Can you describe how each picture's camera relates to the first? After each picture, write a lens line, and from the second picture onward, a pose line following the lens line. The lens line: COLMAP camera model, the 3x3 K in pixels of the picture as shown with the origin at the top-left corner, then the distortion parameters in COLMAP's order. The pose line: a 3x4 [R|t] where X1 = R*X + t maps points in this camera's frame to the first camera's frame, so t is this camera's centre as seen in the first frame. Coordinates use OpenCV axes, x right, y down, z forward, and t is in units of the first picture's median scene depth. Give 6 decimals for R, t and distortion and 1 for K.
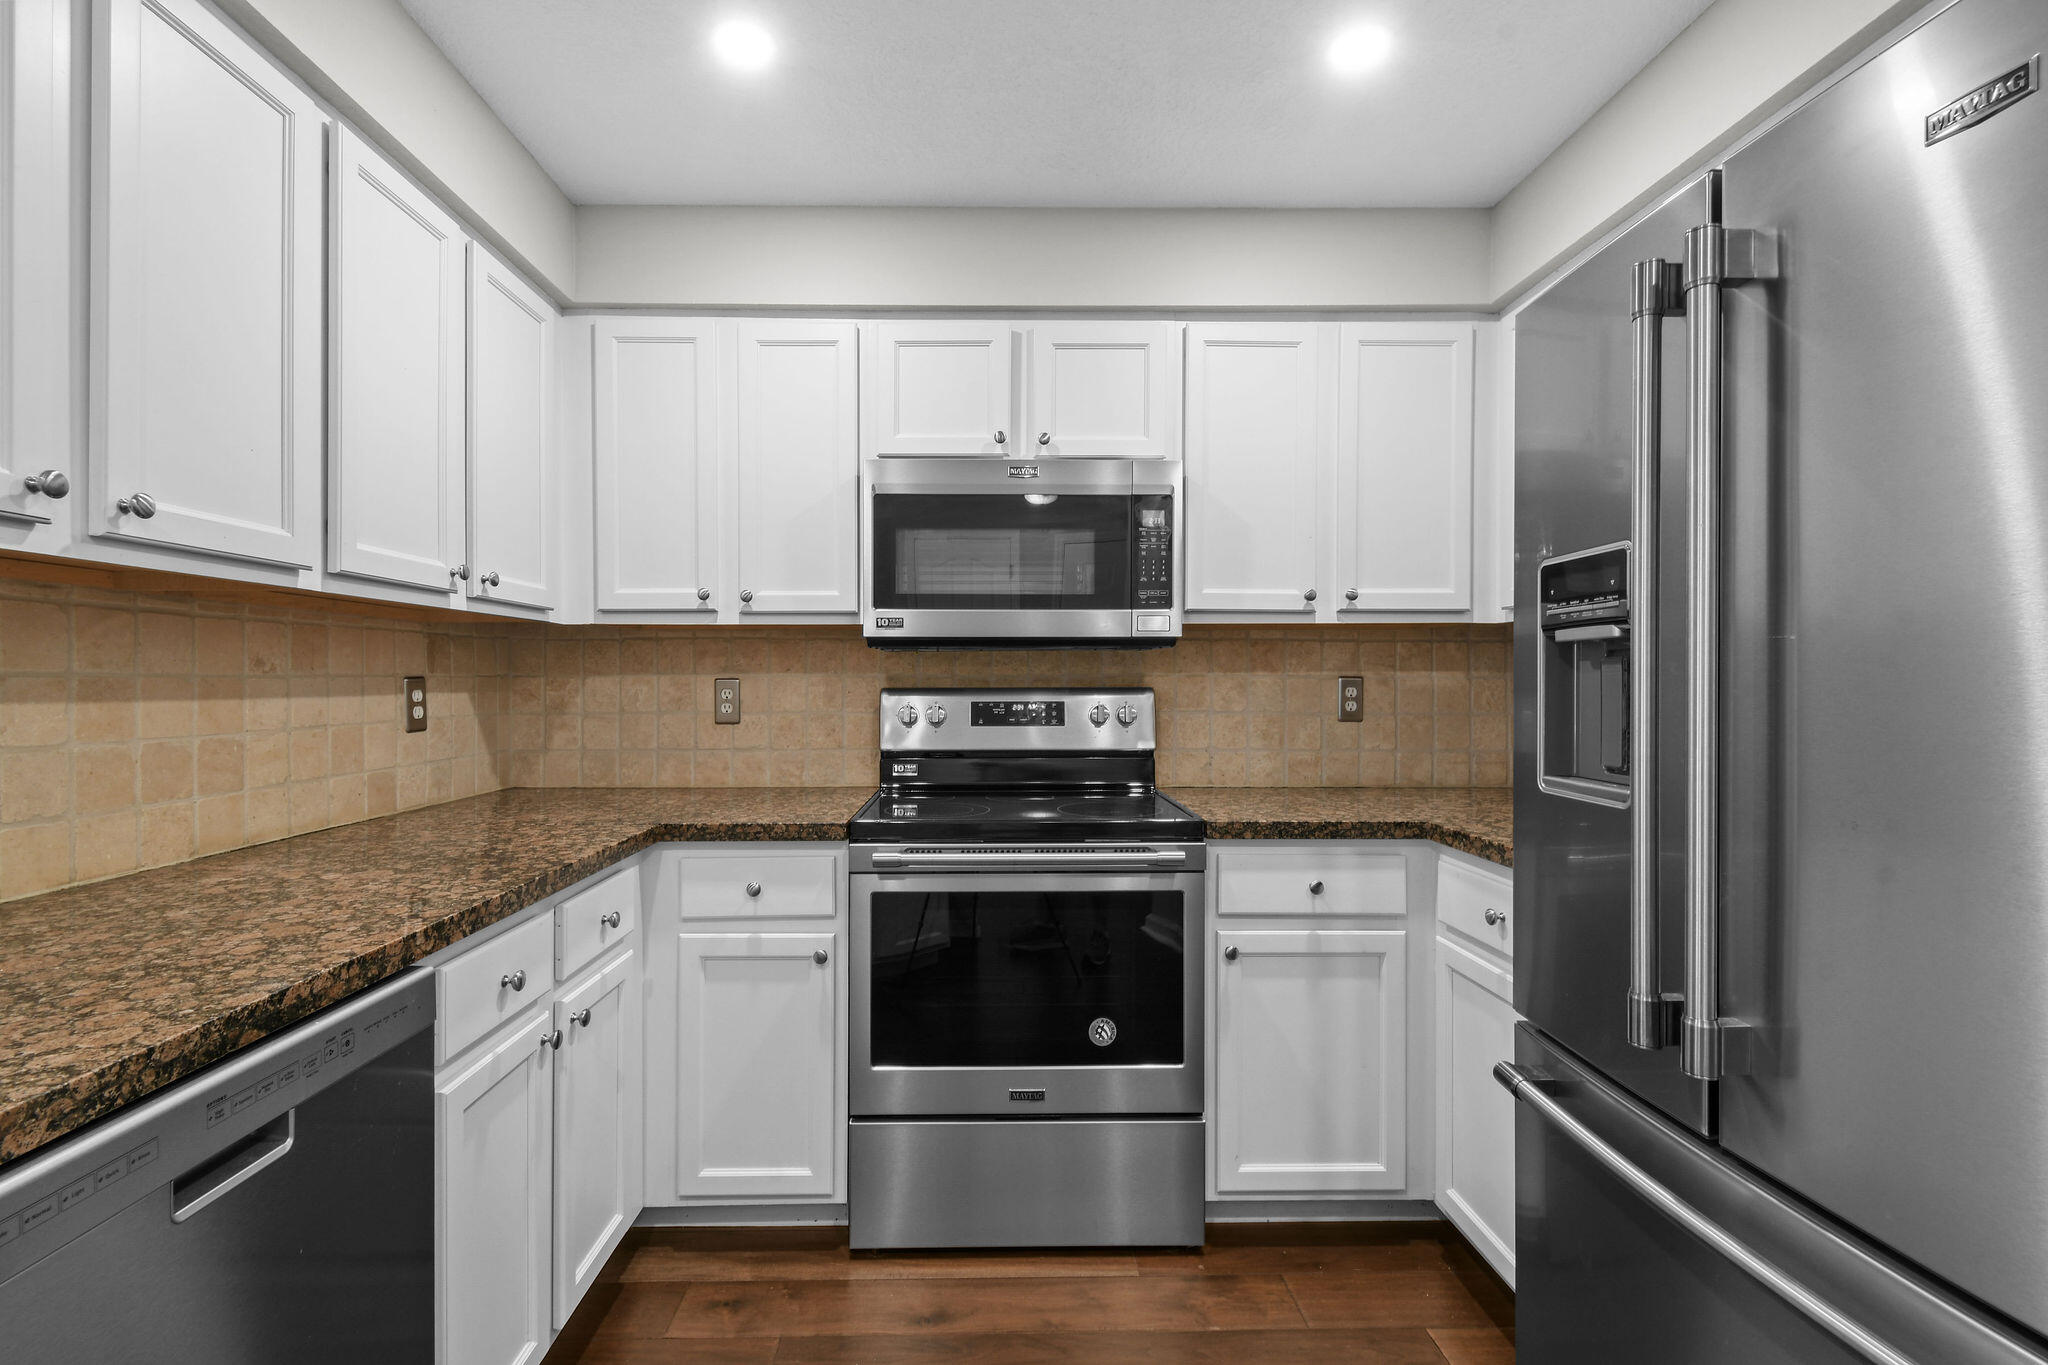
lens RADIAL K [[931.3, 0, 970.8], [0, 931.3, 680.6], [0, 0, 1]] dist [0.002608, 0.000045]
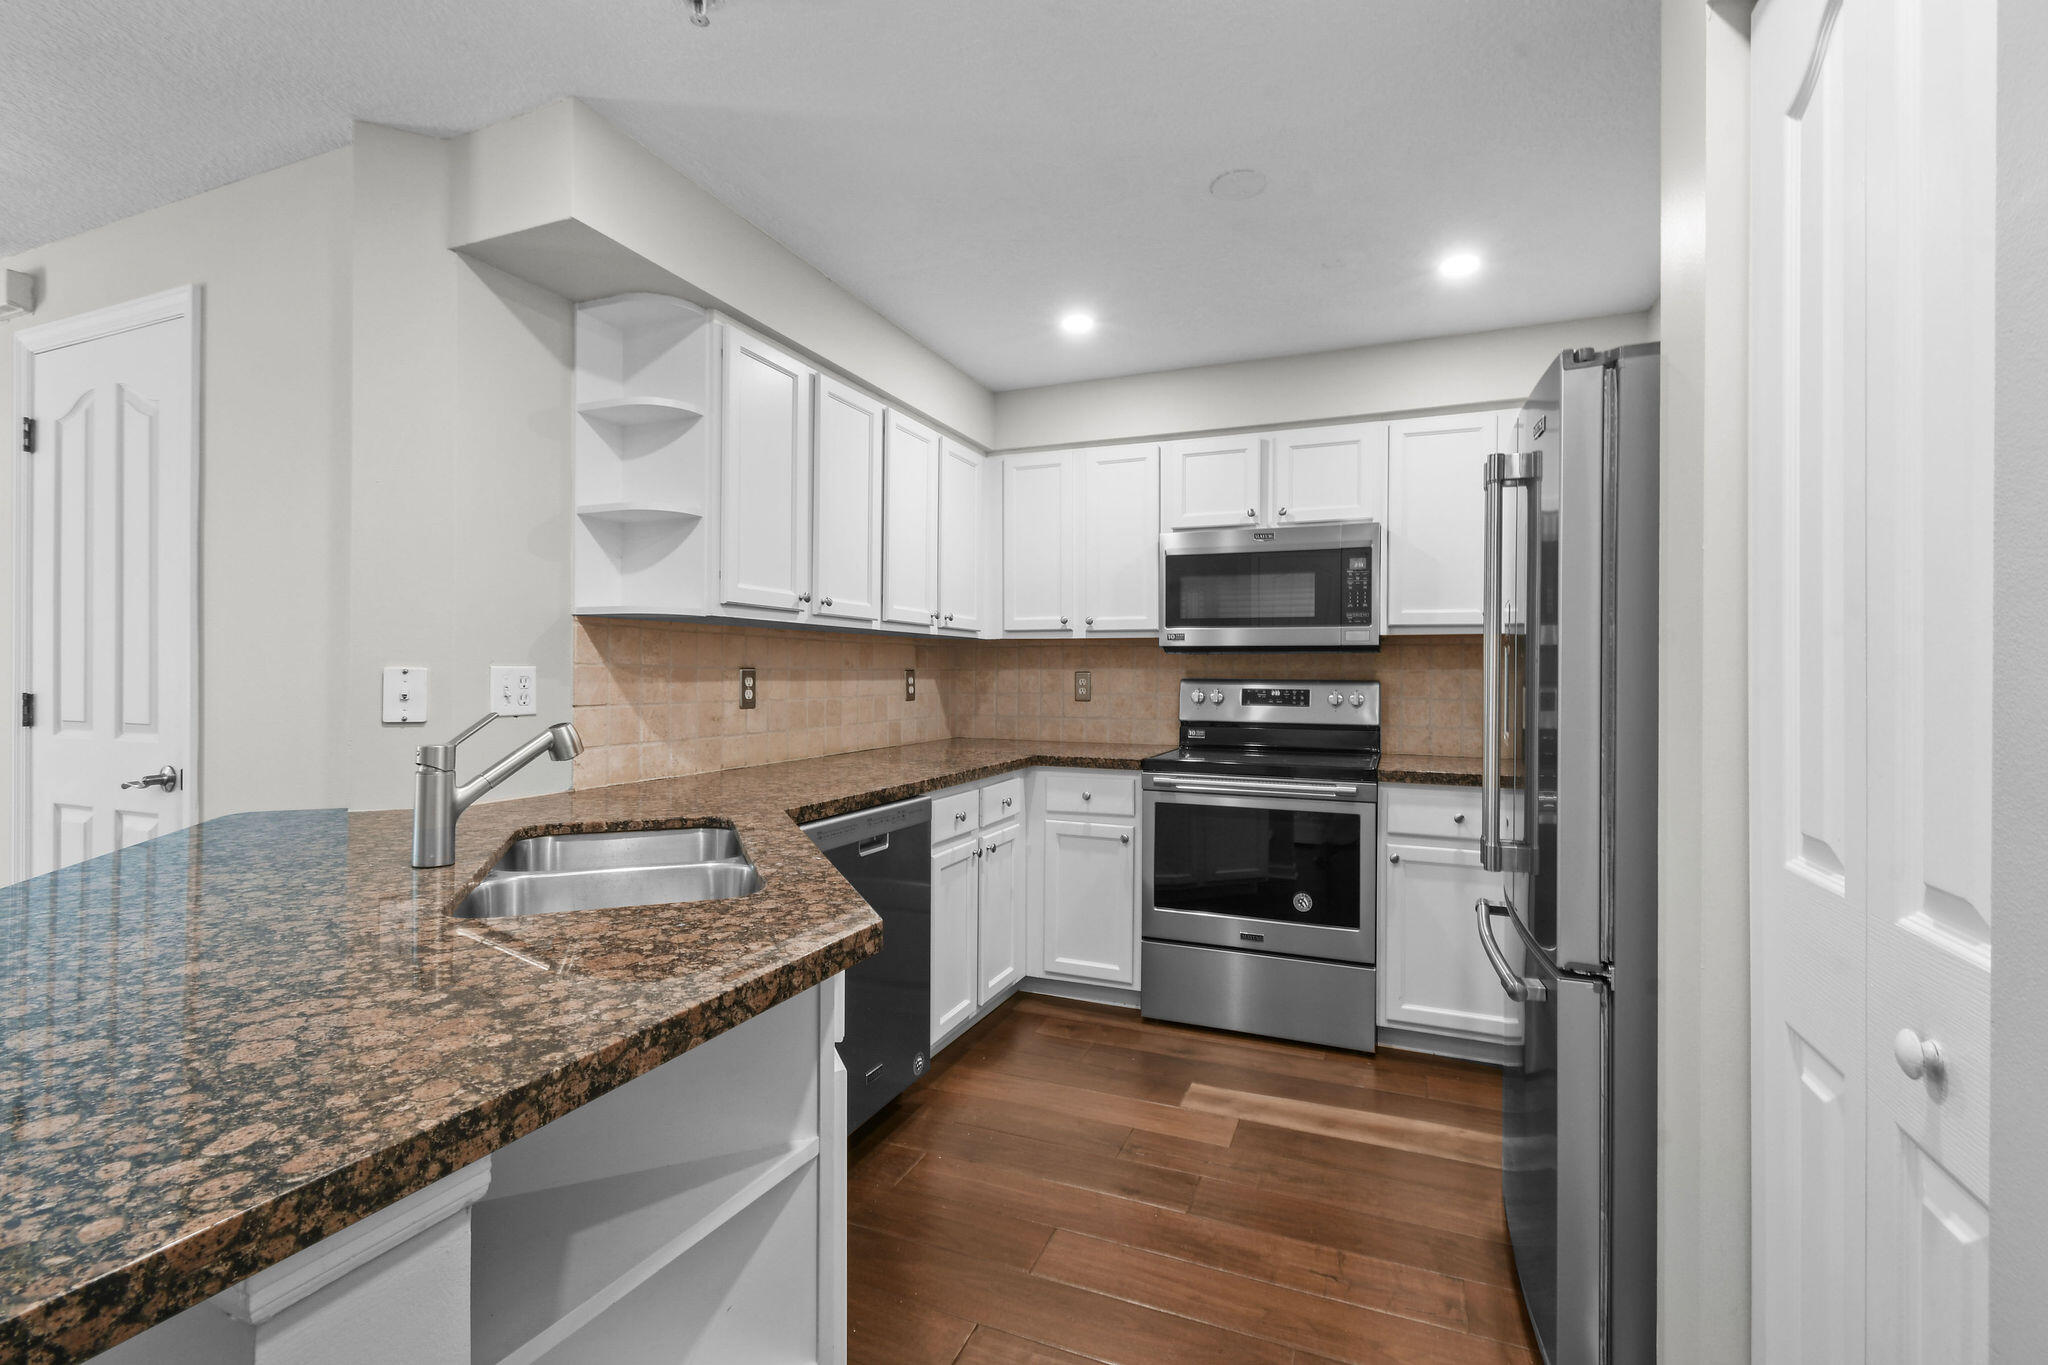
lens RADIAL K [[909.4, 0, 1021.9], [0, 909.4, 672.7], [0, 0, 1]] dist [0.005357, 0.000265]
pose [[0.929192, 0.006381, -0.369543, 0.247396], [-0.006606, 0.999978, 0.000655, -0.001163], [0.369539, 0.001833, 0.929213, -0.538707]]
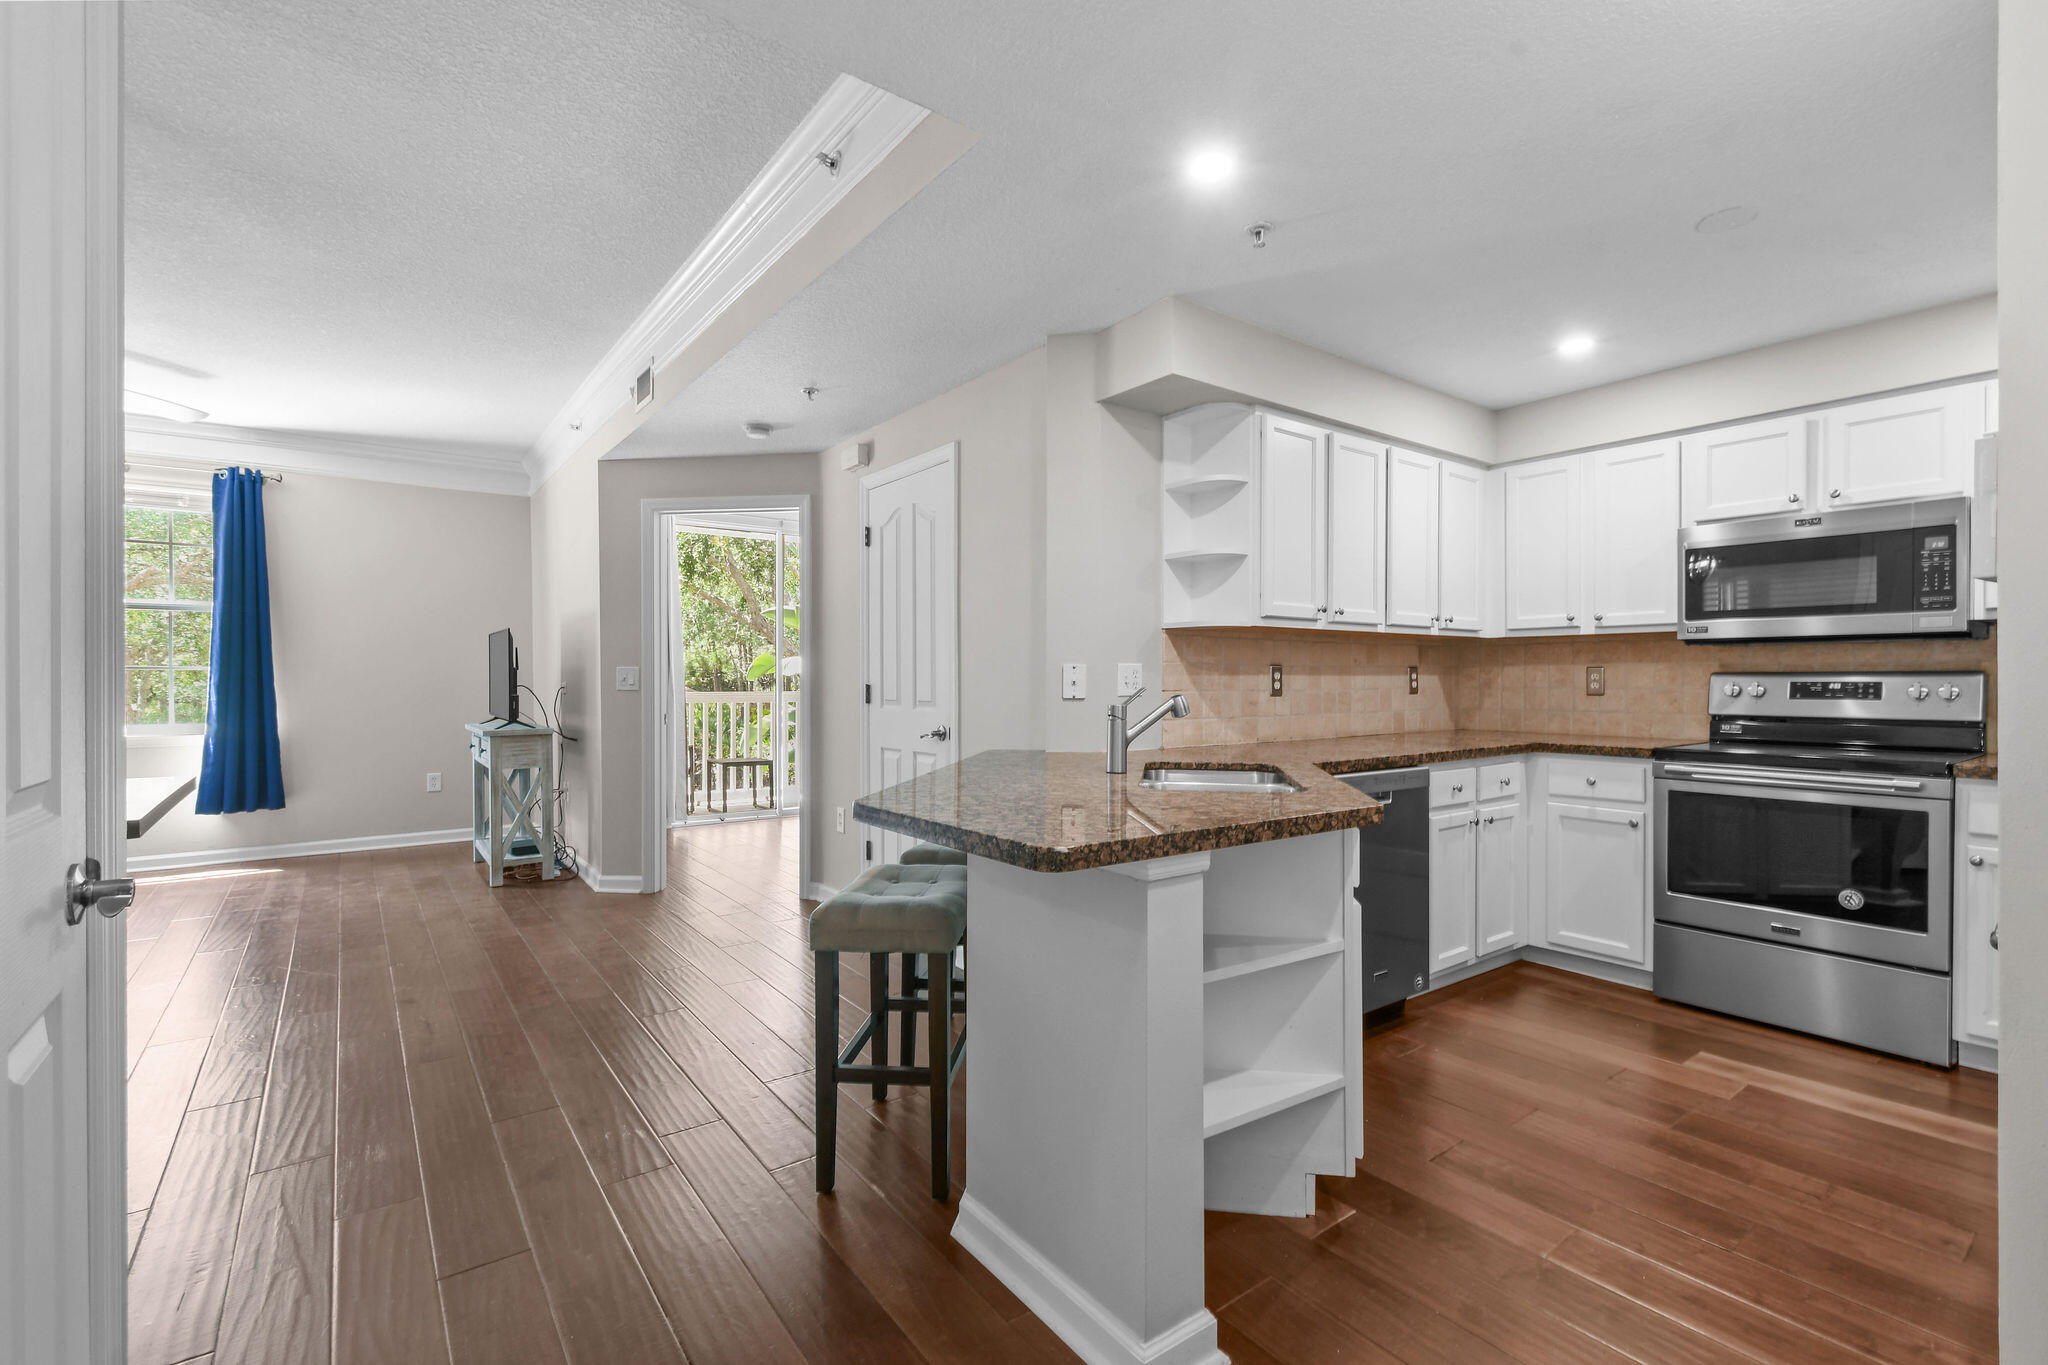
lens RADIAL K [[917.7, 0, 1028.5], [0, 917.7, 685.8], [0, 0, 1]] dist [0.009959, -0.000765]
pose [[0.616720, 0.006254, -0.787158, 0.461458], [0.000946, 0.999962, 0.008686, 0.018977], [0.787182, -0.006101, 0.616690, -0.889615]]
